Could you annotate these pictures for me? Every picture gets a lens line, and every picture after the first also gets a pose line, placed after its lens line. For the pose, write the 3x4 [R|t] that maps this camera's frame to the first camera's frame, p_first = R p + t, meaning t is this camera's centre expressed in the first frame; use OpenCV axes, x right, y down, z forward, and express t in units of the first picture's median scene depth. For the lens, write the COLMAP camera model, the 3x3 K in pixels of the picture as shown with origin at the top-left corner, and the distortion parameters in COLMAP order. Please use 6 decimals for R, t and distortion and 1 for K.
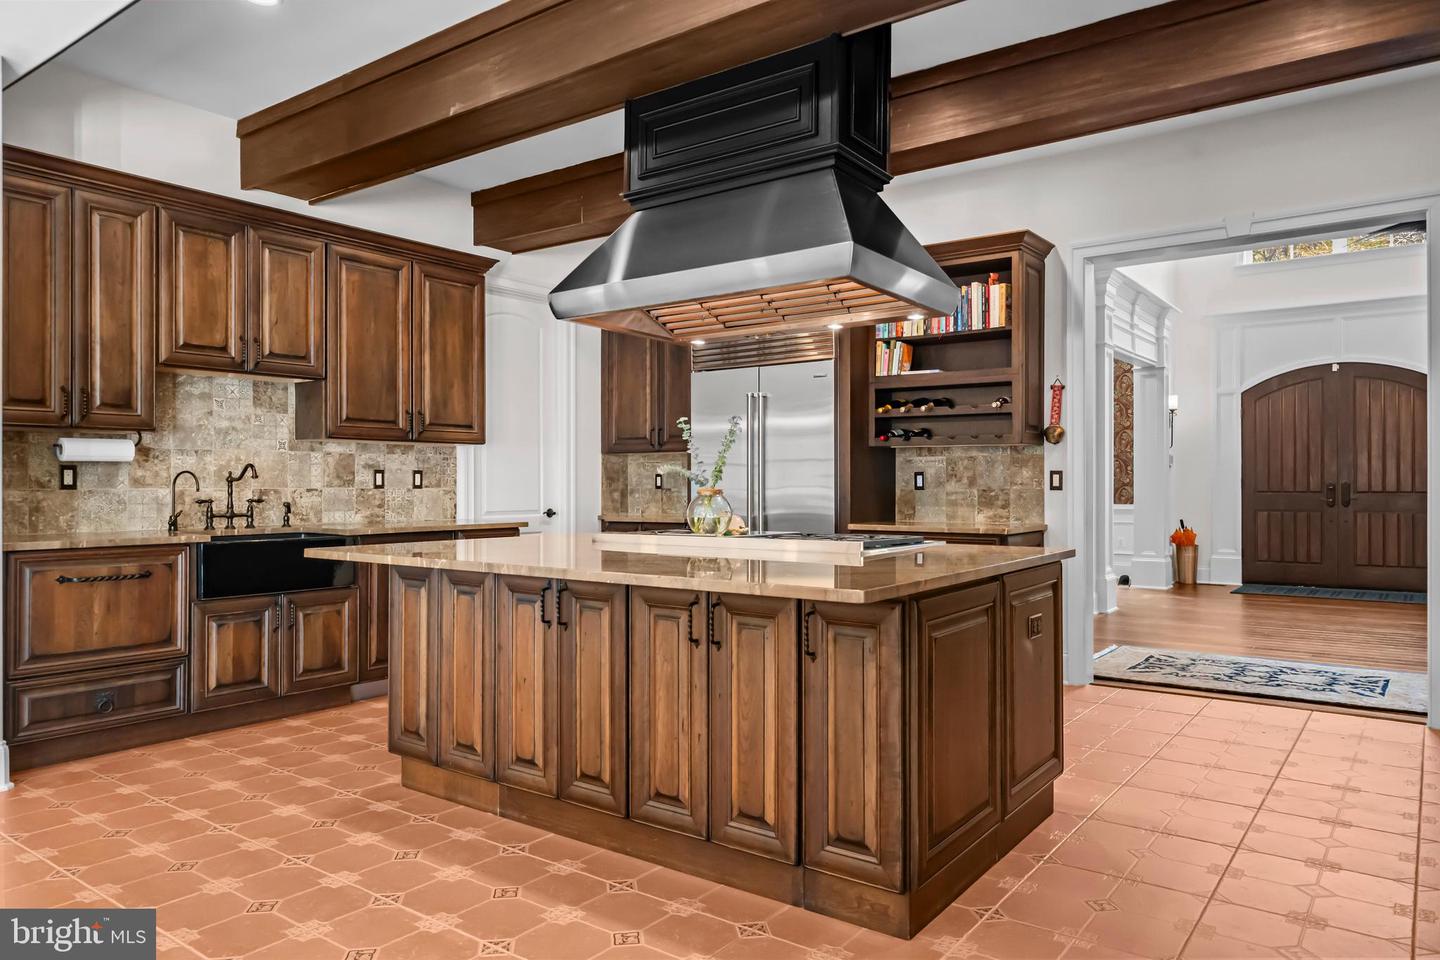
lens RADIAL K [[983.0, 0, 725.6], [0, 983.0, 478.8], [0, 0, 1]] dist [0.006535, 0.000769]
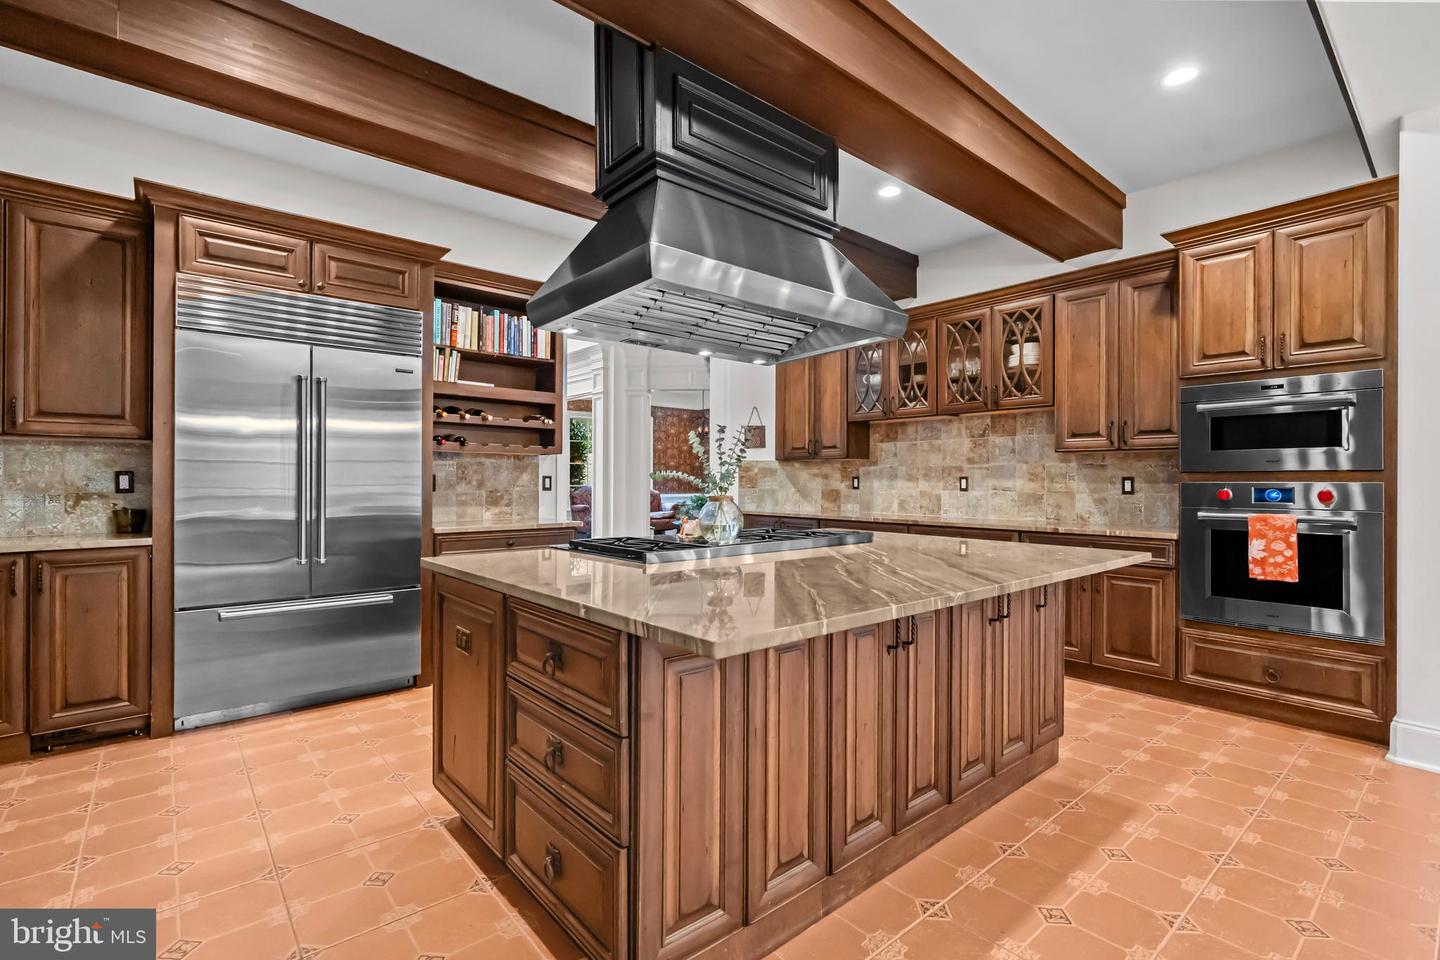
lens RADIAL K [[653.2, 0, 723.9], [0, 653.2, 480.4], [0, 0, 1]] dist [0.004322, 0.000971]
pose [[0.217291, 0.002708, 0.976103, -0.464780], [-0.008313, 0.999965, -0.000923, -0.003257], [-0.976071, -0.007914, 0.217306, 0.592631]]
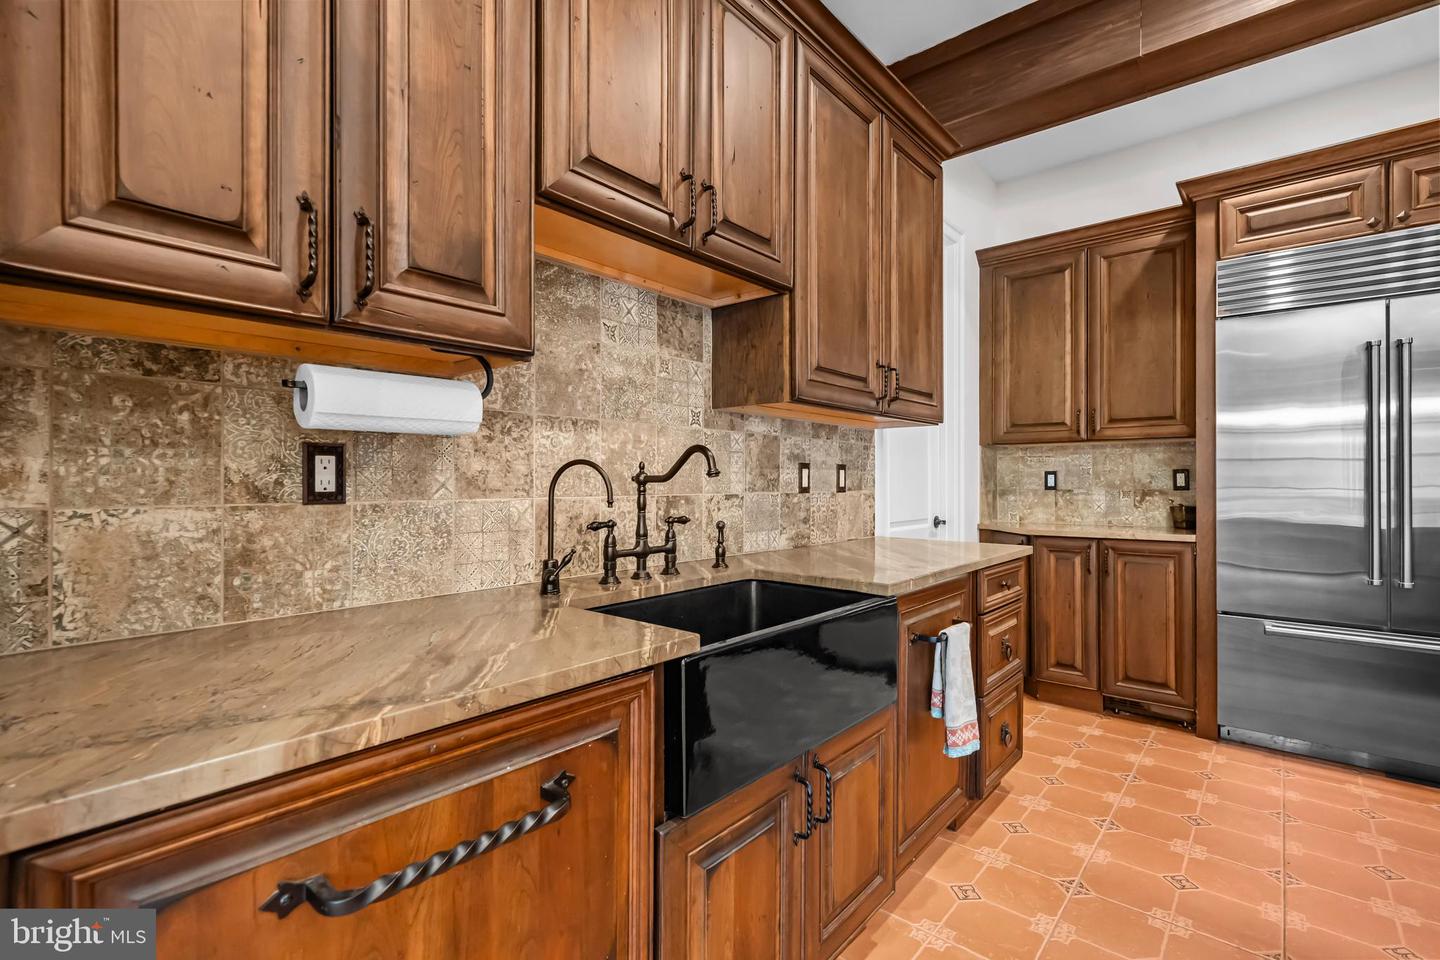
lens RADIAL K [[657.9, 0, 718.7], [0, 657.9, 479.3], [0, 0, 1]] dist [0.003211, 0.000519]
pose [[0.997891, 0.001202, -0.064897, -0.396982], [-0.000916, 0.999990, 0.004443, -0.000600], [0.064902, -0.004374, 0.997882, 0.602710]]
